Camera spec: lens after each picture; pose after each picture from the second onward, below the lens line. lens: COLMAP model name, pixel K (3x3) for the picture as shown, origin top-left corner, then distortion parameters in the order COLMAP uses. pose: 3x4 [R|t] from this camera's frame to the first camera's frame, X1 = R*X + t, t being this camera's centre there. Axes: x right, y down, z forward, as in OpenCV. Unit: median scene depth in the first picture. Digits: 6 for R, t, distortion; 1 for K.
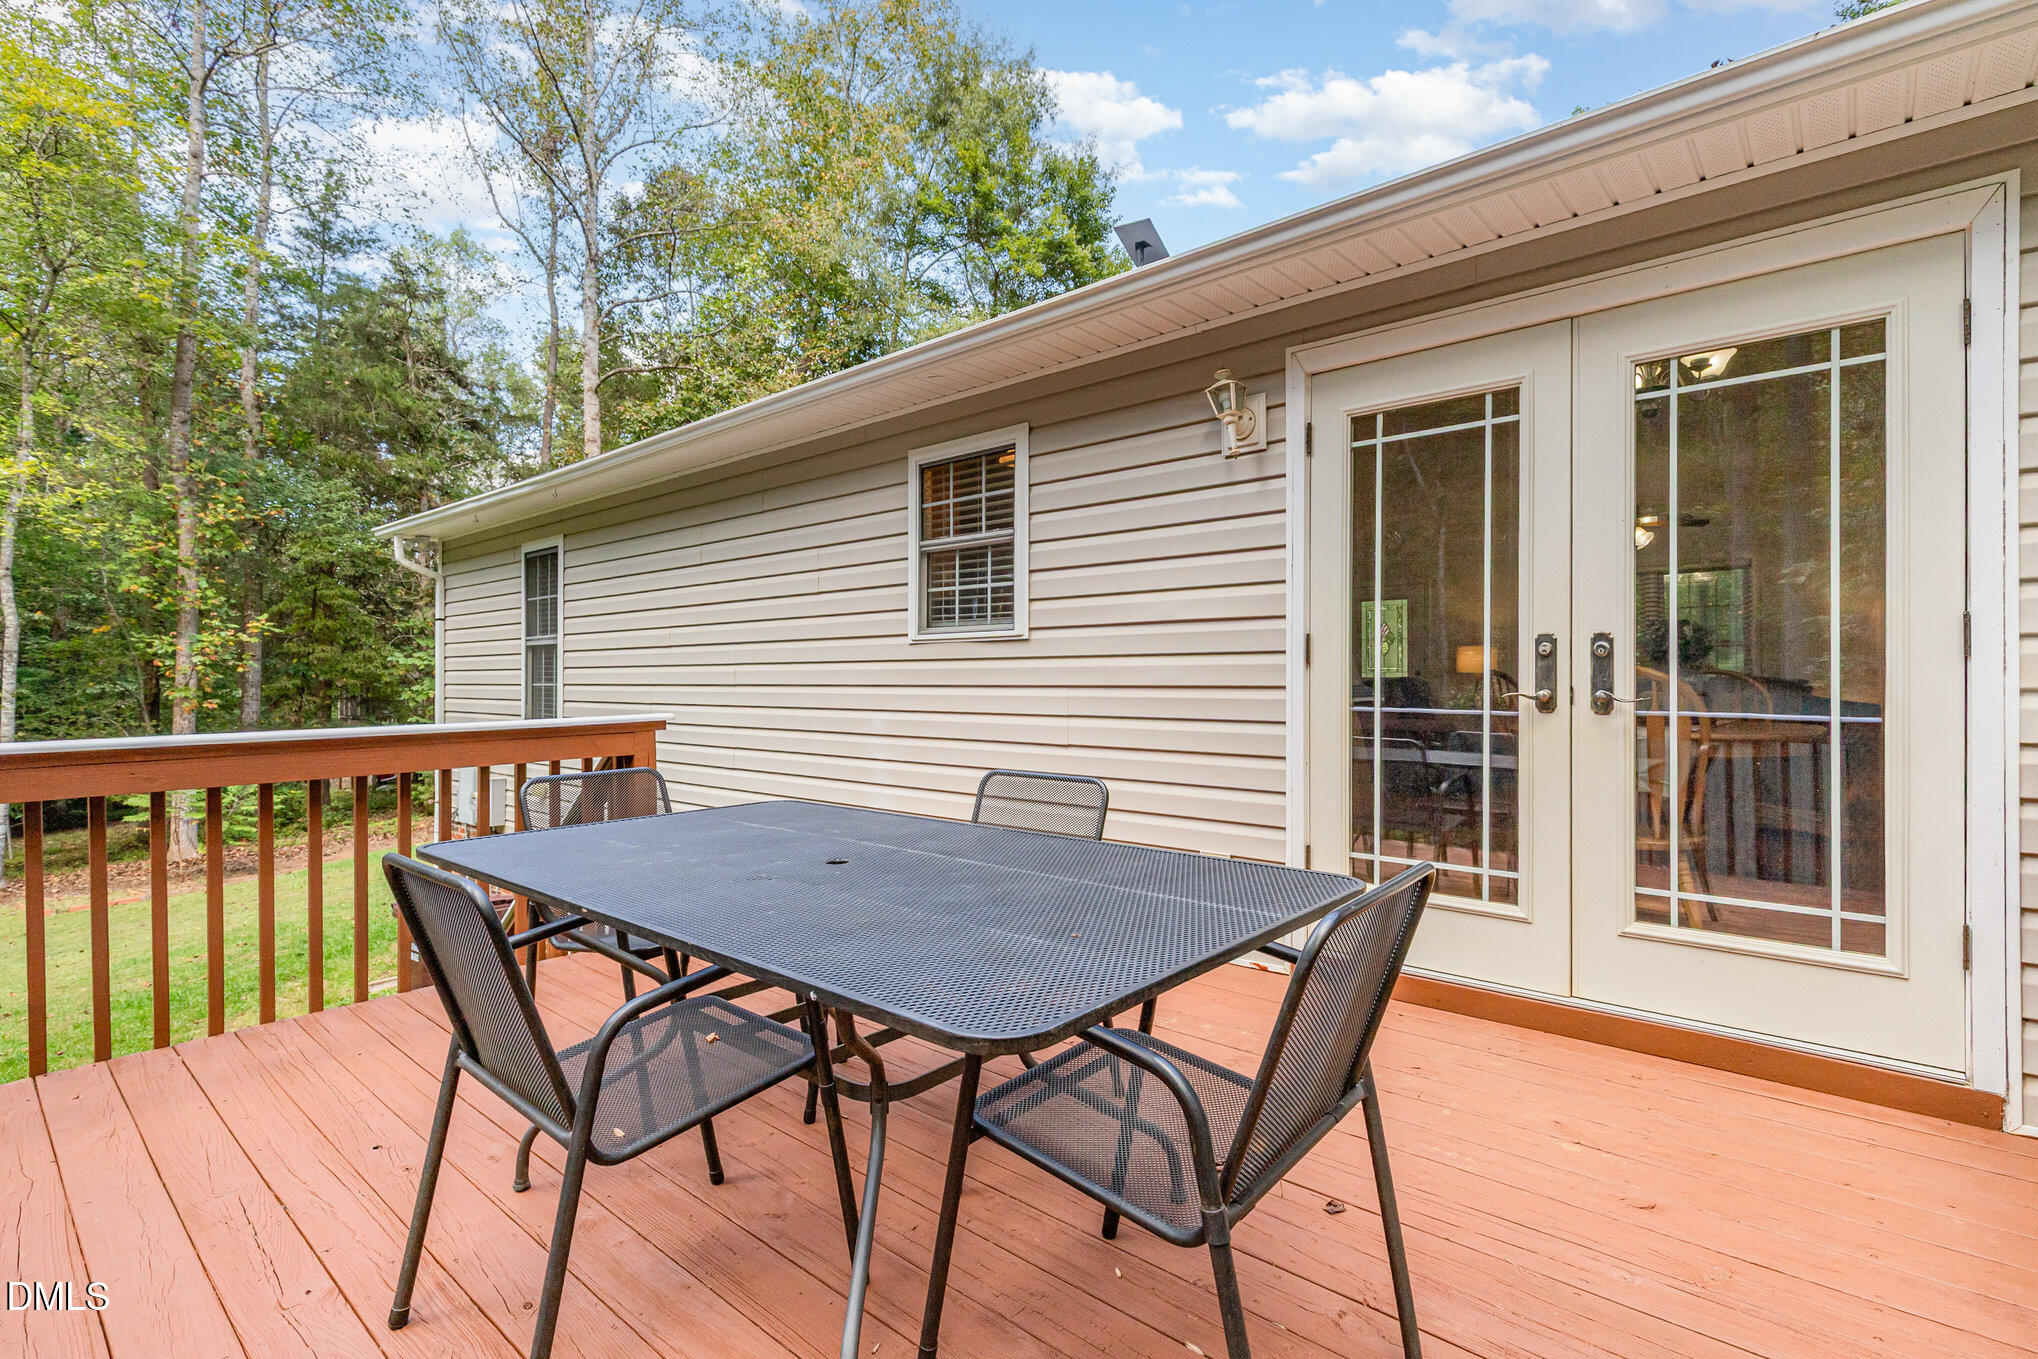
lens RADIAL K [[934.6, 0, 960.5], [0, 934.6, 674.0], [0, 0, 1]] dist [0.002067, 0.000178]
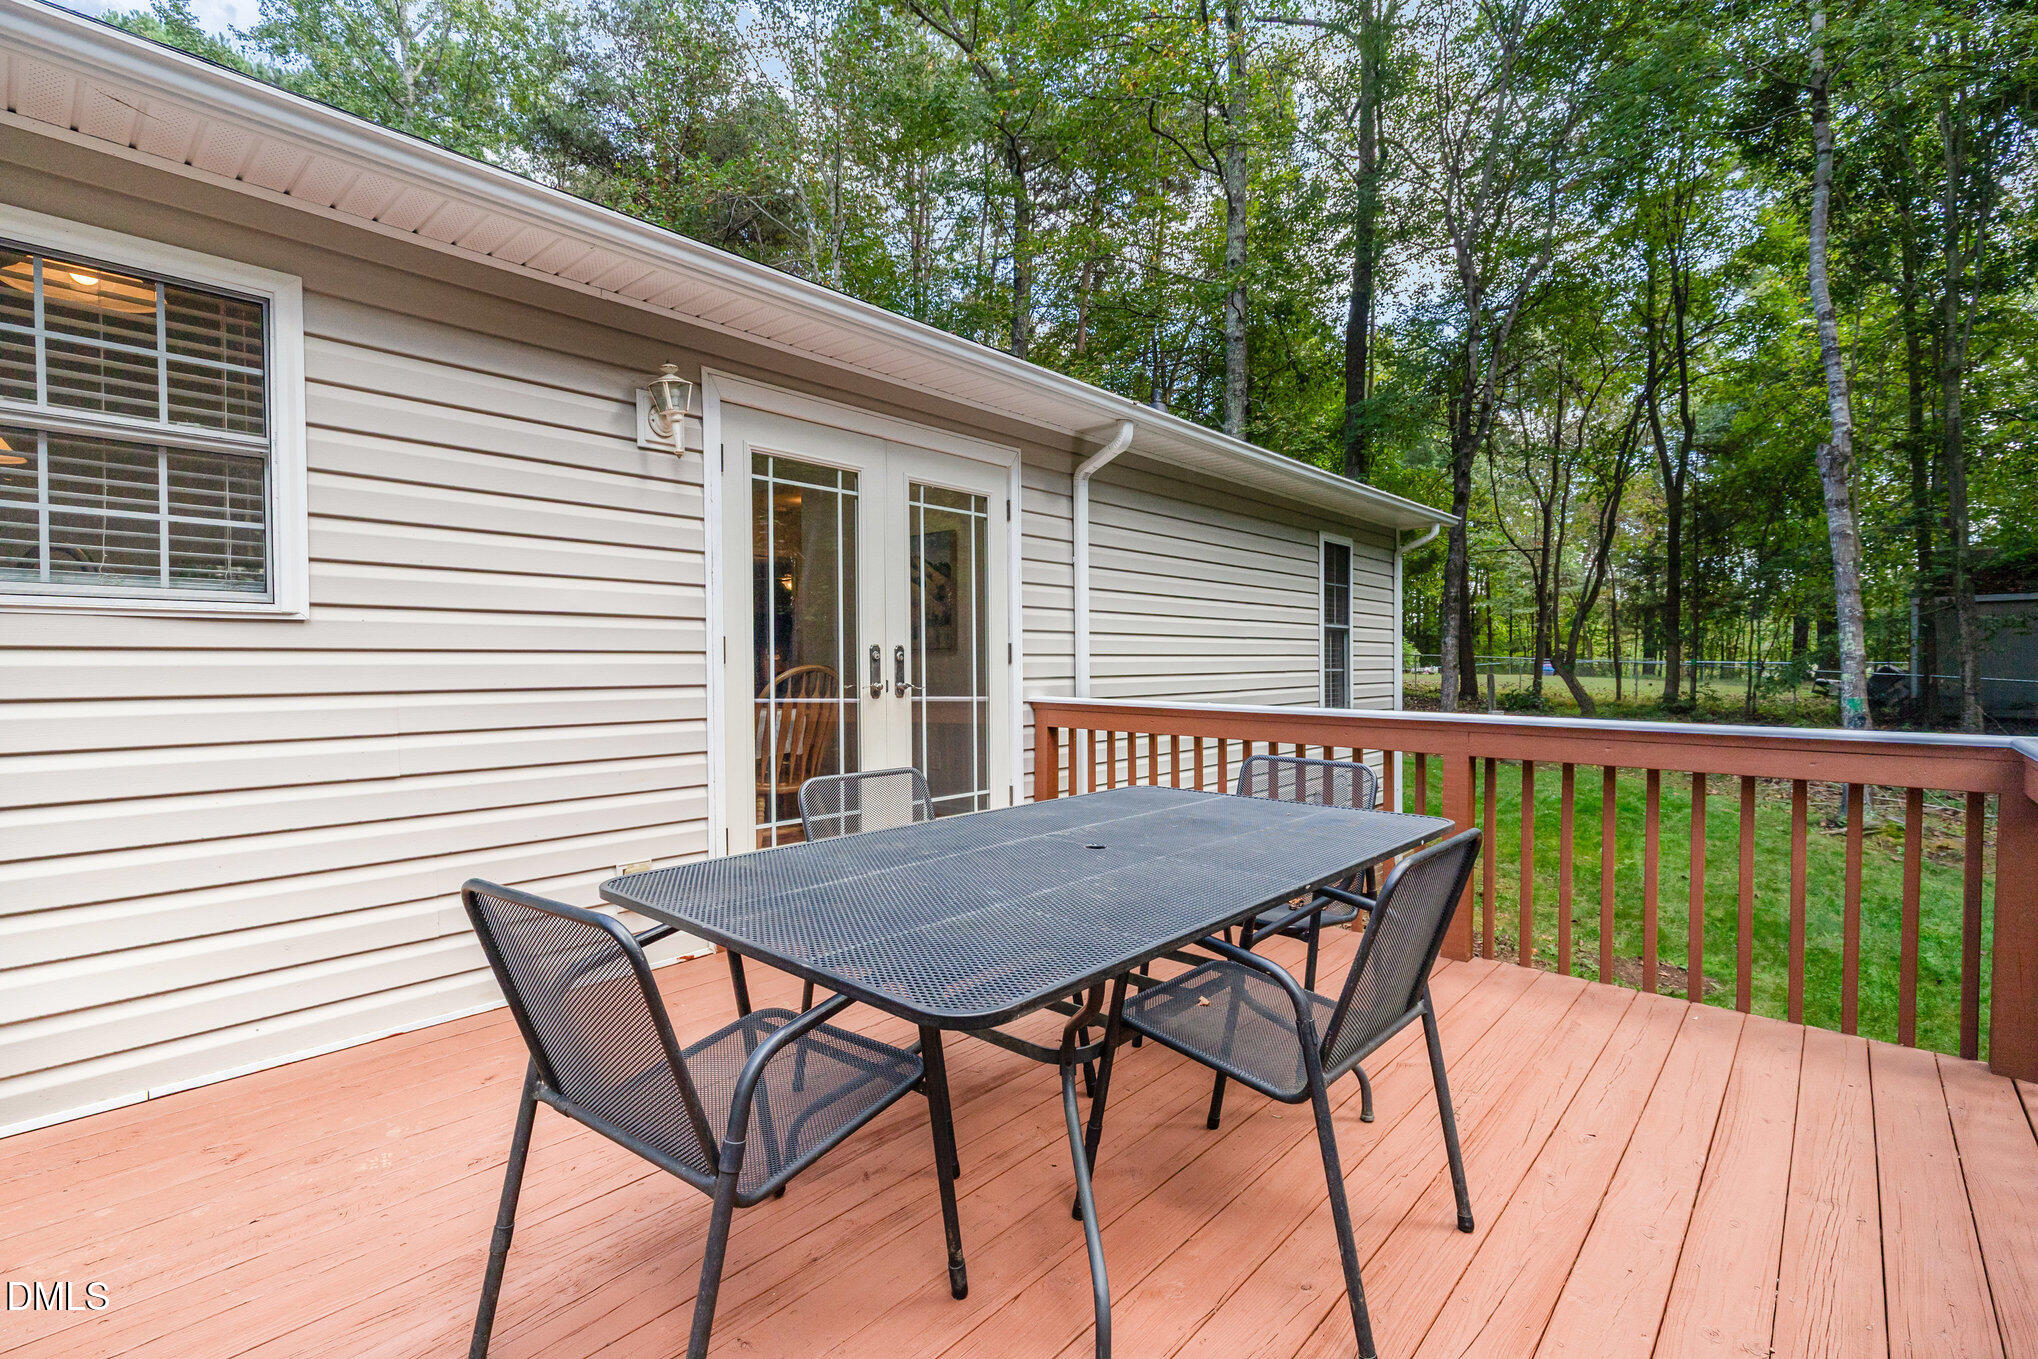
lens RADIAL K [[926.4, 0, 1025.5], [0, 926.4, 679.8], [0, 0, 1]] dist [0.011868, -0.000193]
pose [[-0.020815, -0.006213, 0.999764, -0.743561], [0.009732, 0.999932, 0.006417, 0.004515], [-0.999736, 0.009863, -0.020753, 0.686921]]
